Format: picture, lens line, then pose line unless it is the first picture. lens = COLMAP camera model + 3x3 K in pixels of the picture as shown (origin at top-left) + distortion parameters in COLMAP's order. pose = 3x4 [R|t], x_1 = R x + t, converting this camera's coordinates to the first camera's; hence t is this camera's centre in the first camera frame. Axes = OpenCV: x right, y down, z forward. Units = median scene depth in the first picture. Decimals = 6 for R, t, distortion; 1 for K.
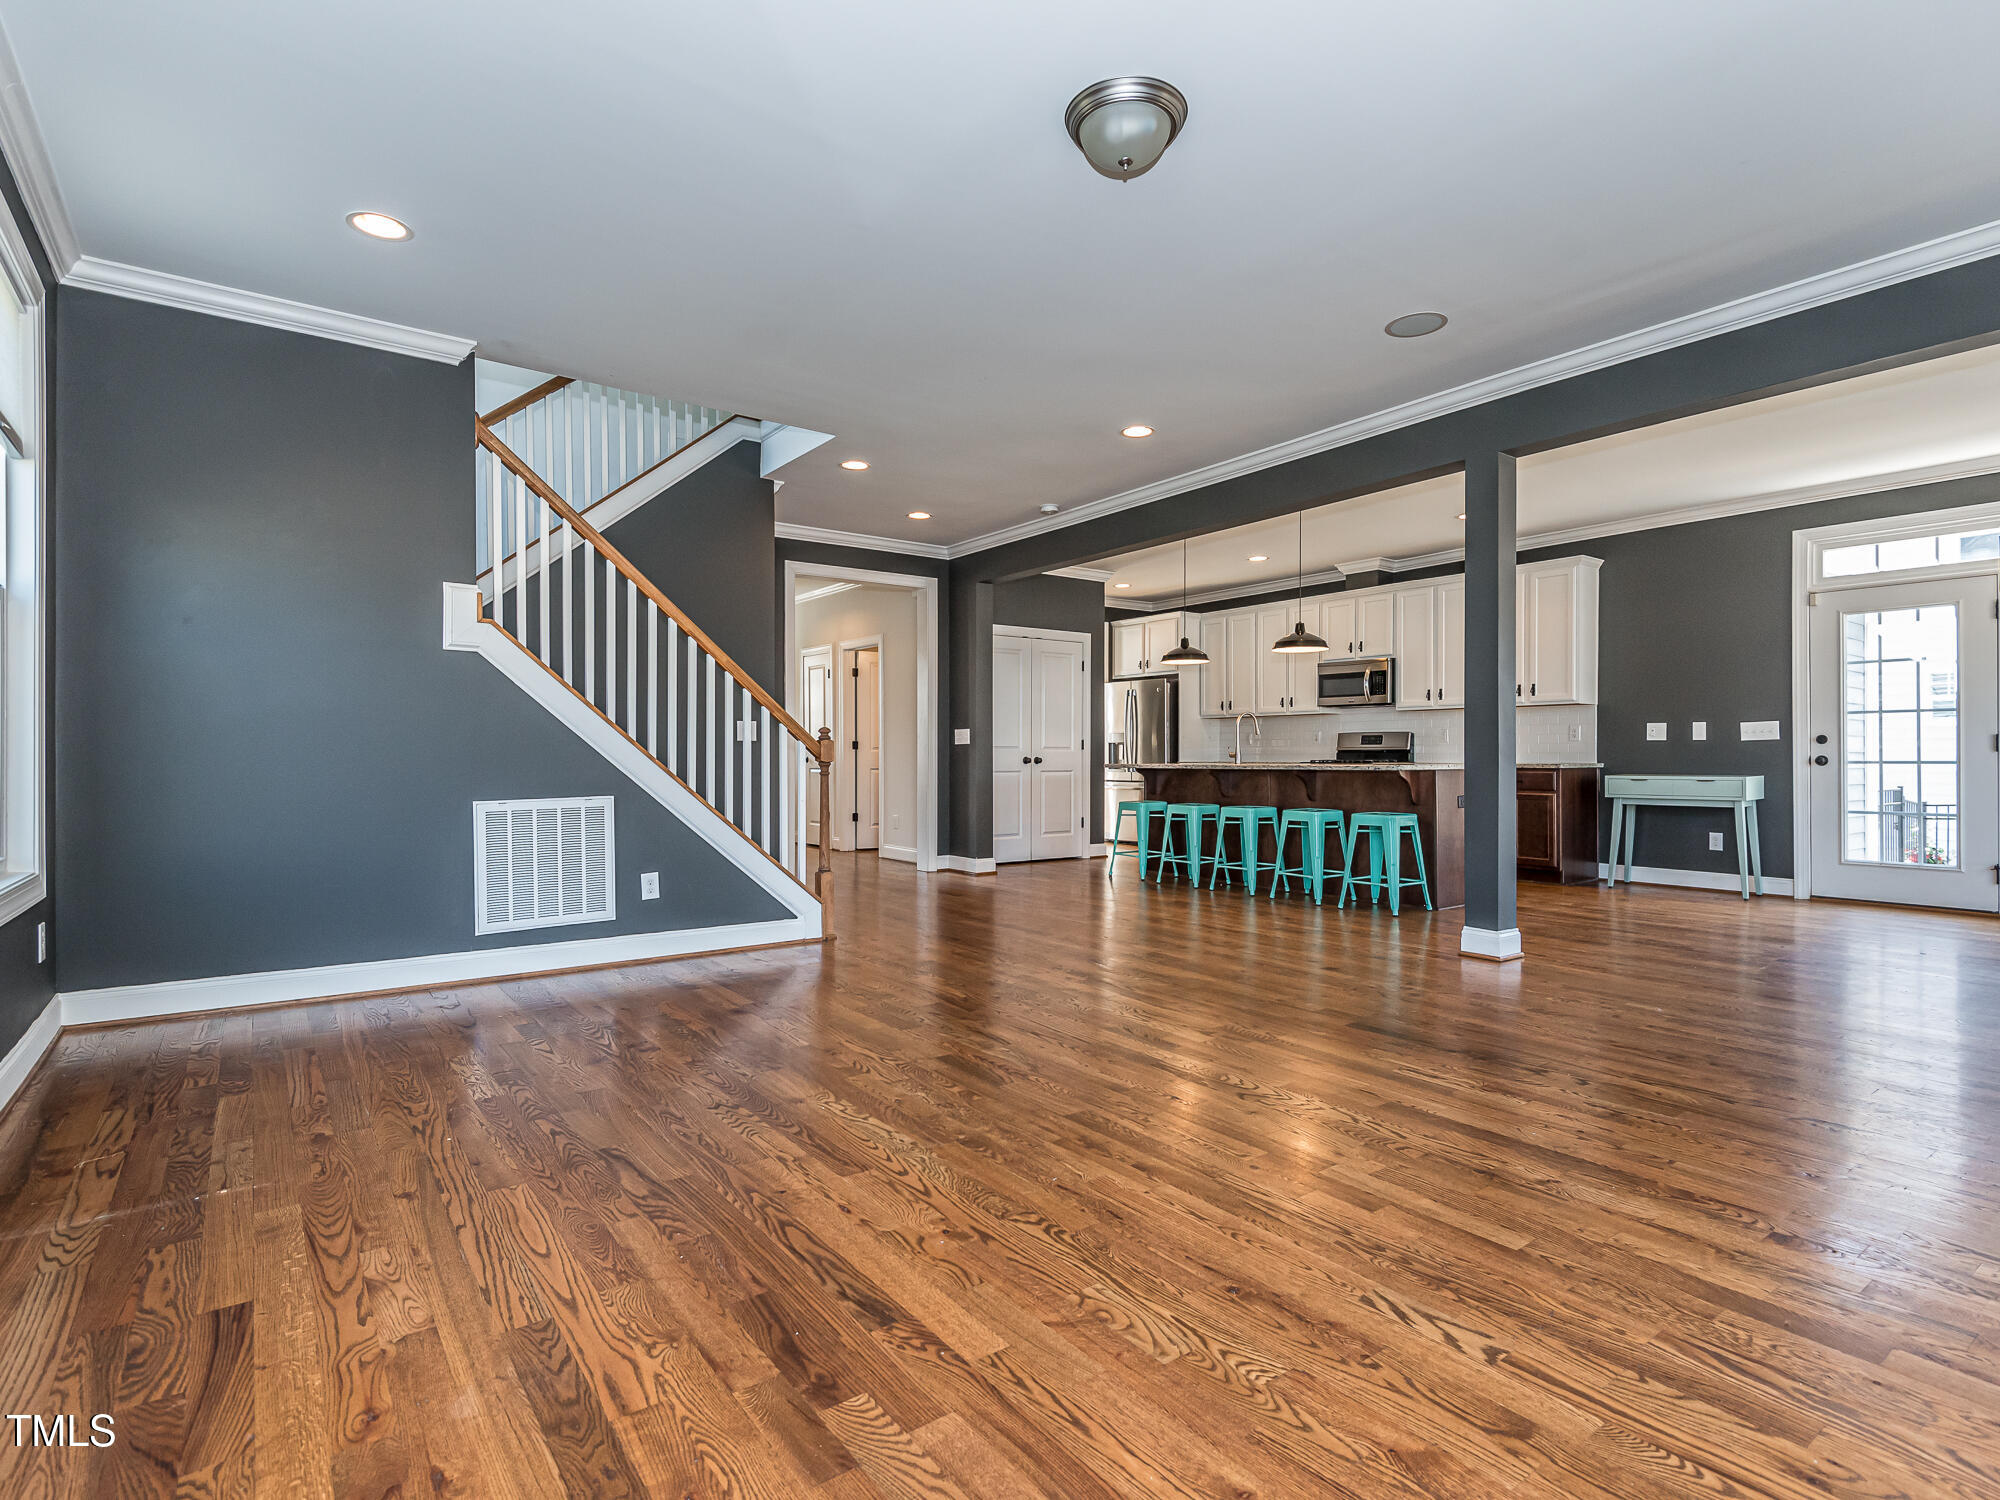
lens RADIAL K [[1009.1, 0, 1007.2], [0, 1009.1, 751.4], [0, 0, 1]] dist [0.039554, -0.024520]
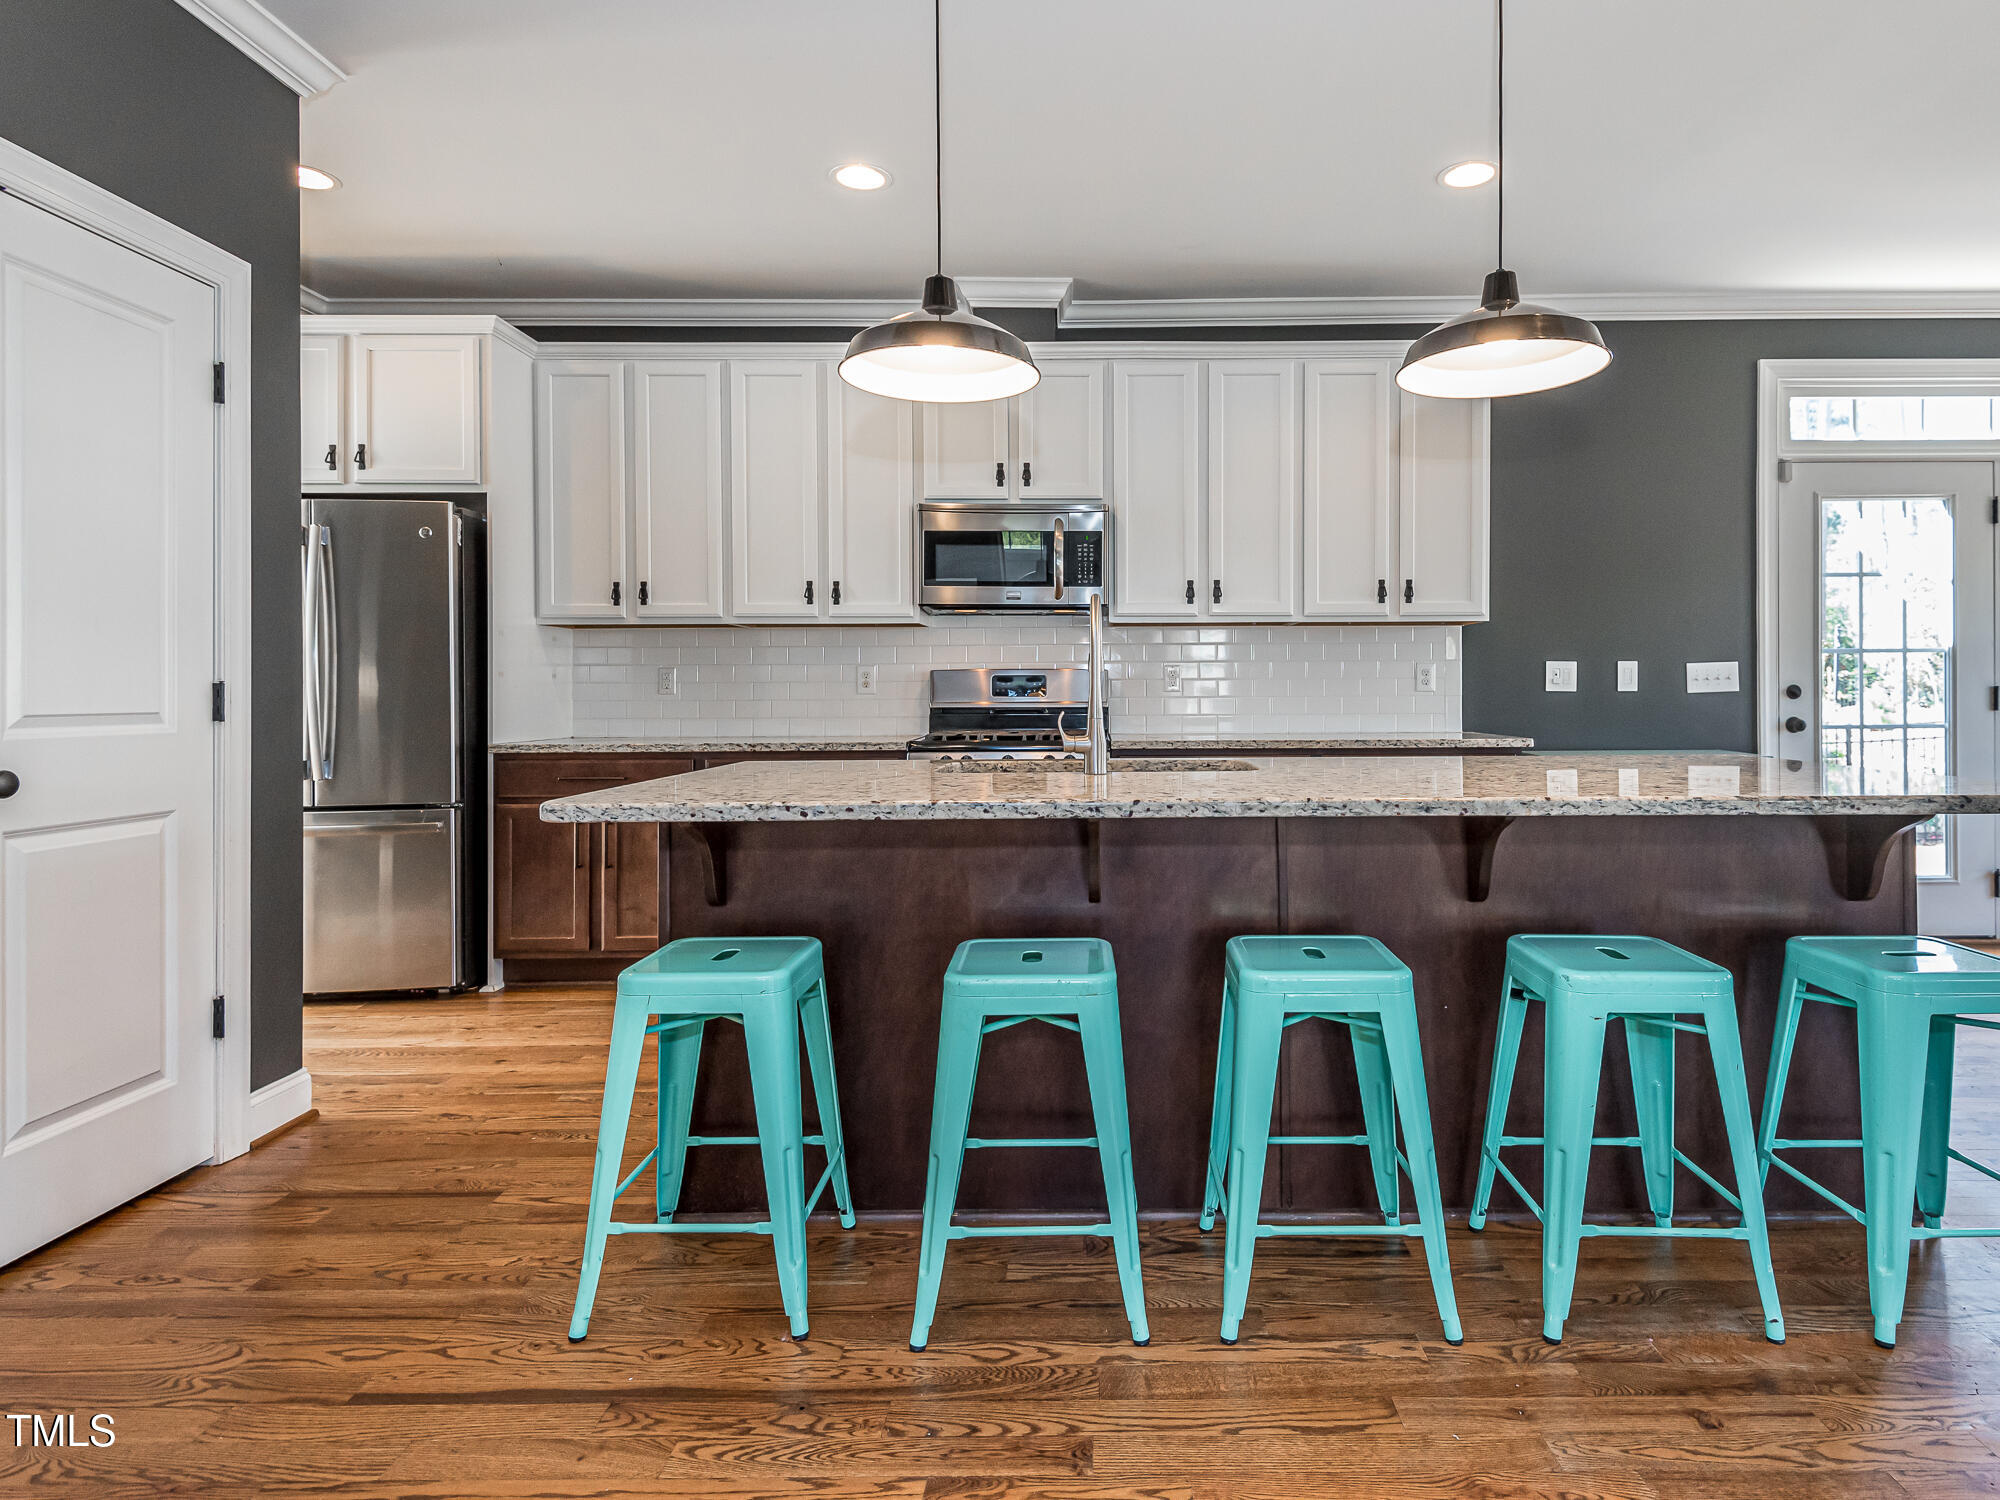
lens RADIAL K [[1095.4, 0, 1089.8], [0, 1095.4, 690.4], [0, 0, 1]] dist [0.038351, -0.023579]
pose [[0.595969, -0.001719, 0.803005, -0.023400], [0.000770, 0.999998, 0.001569, -0.013584], [-0.803007, -0.000317, 0.595970, 0.923912]]
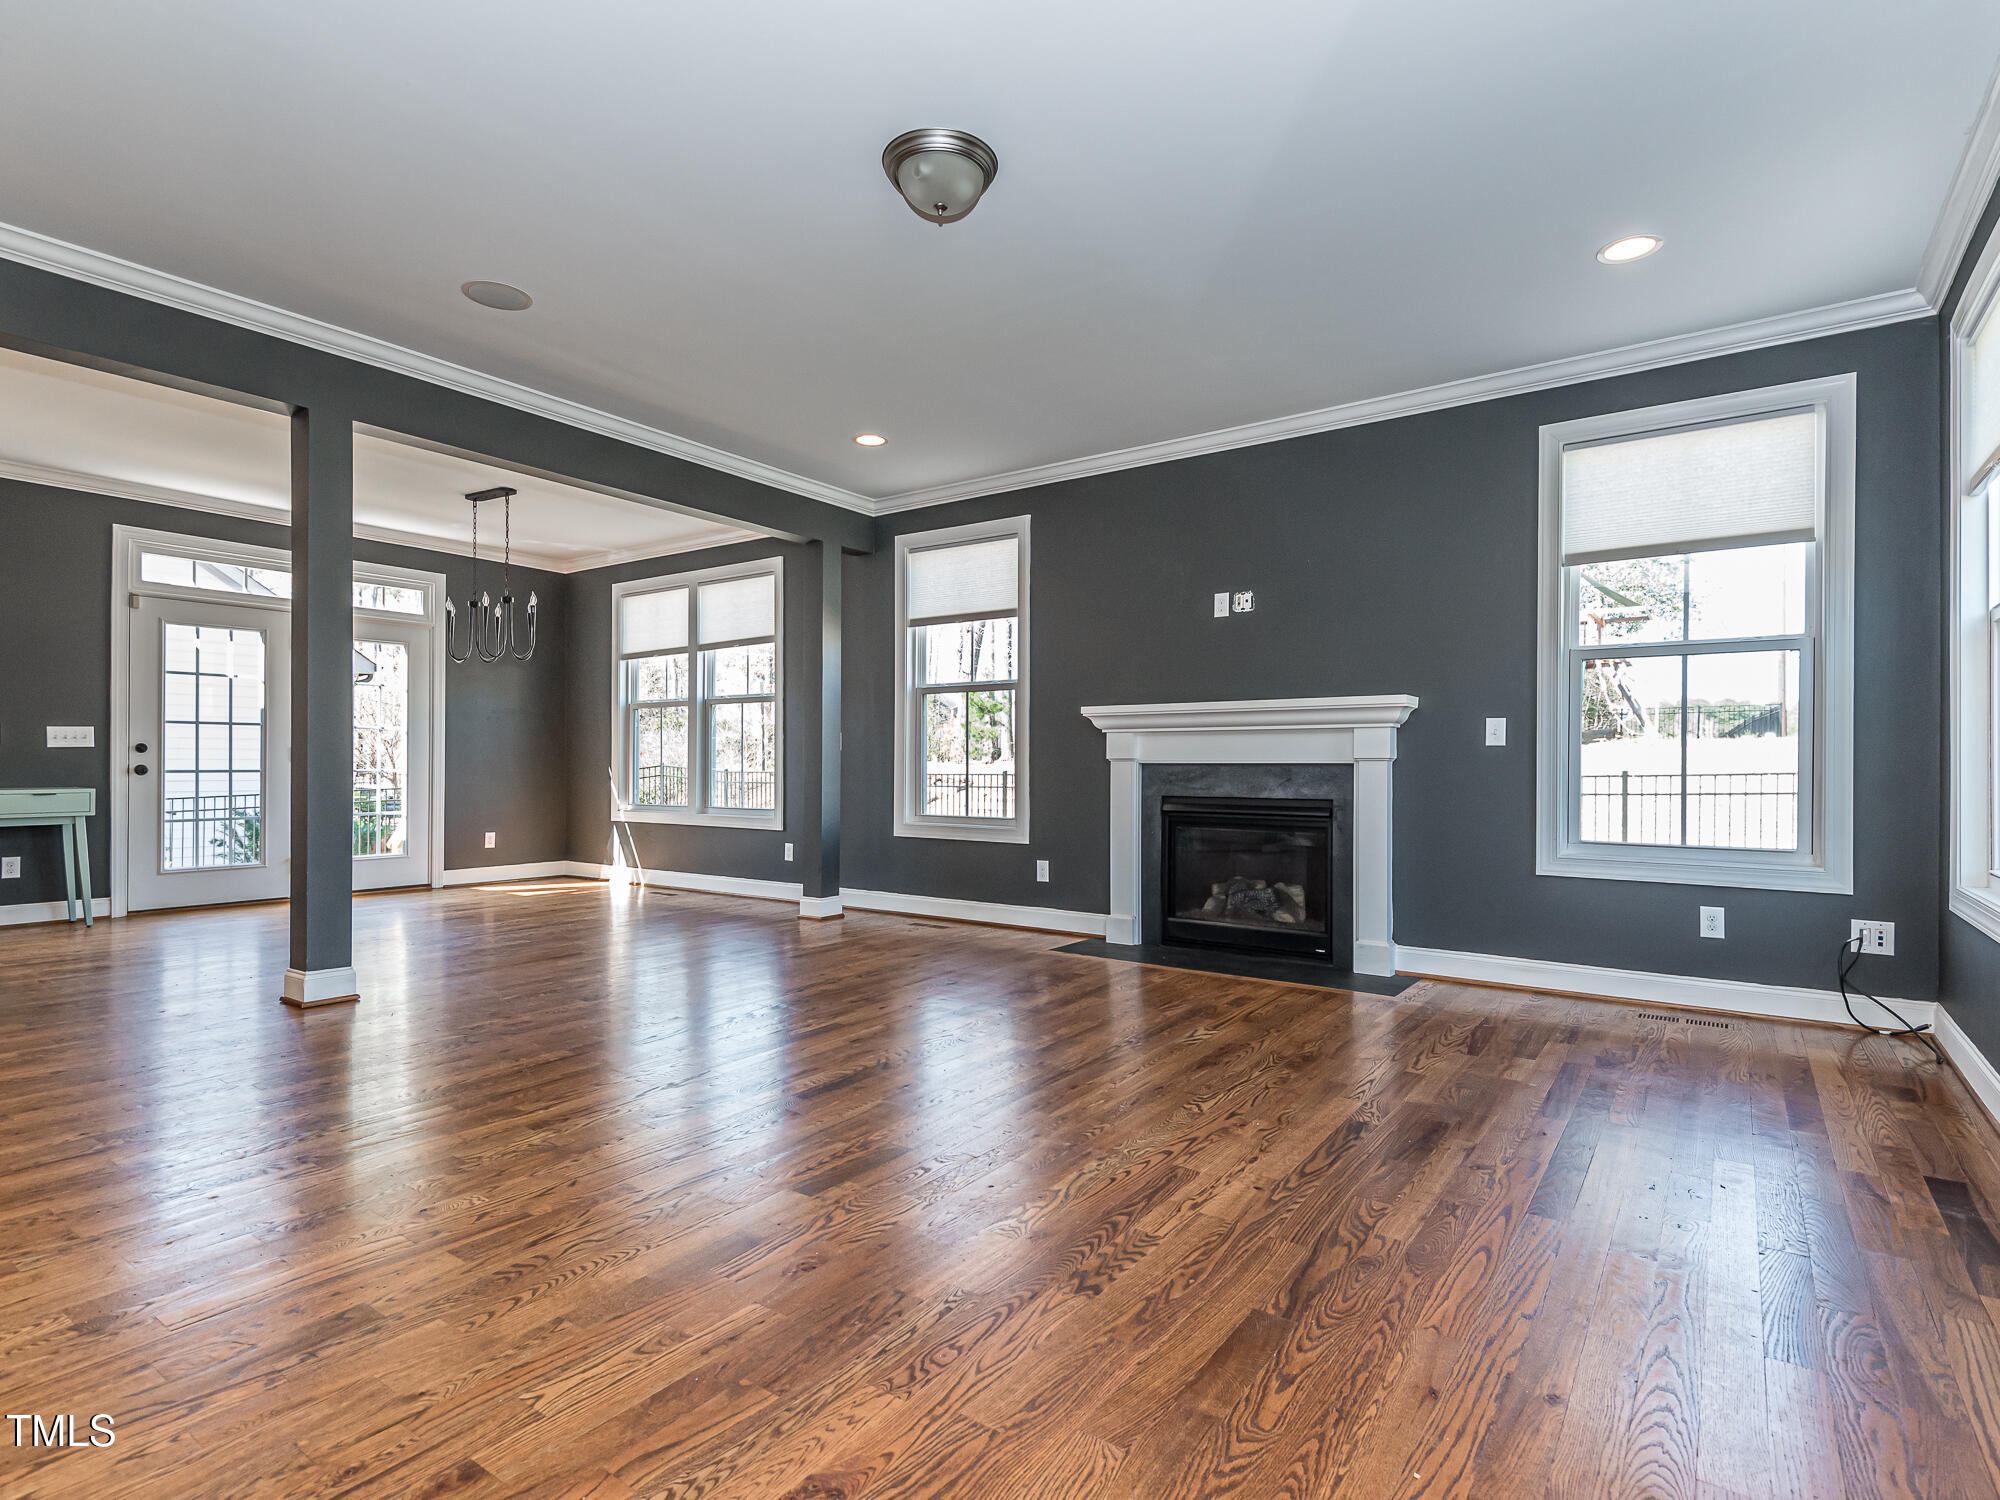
lens RADIAL K [[1017.3, 0, 1006.9], [0, 1017.3, 761.3], [0, 0, 1]] dist [0.040343, -0.025933]
pose [[-0.311198, 0.004673, 0.950334, -0.376101], [-0.007715, 0.999943, -0.007443, 0.001714], [-0.950314, -0.009648, -0.311144, 0.518494]]
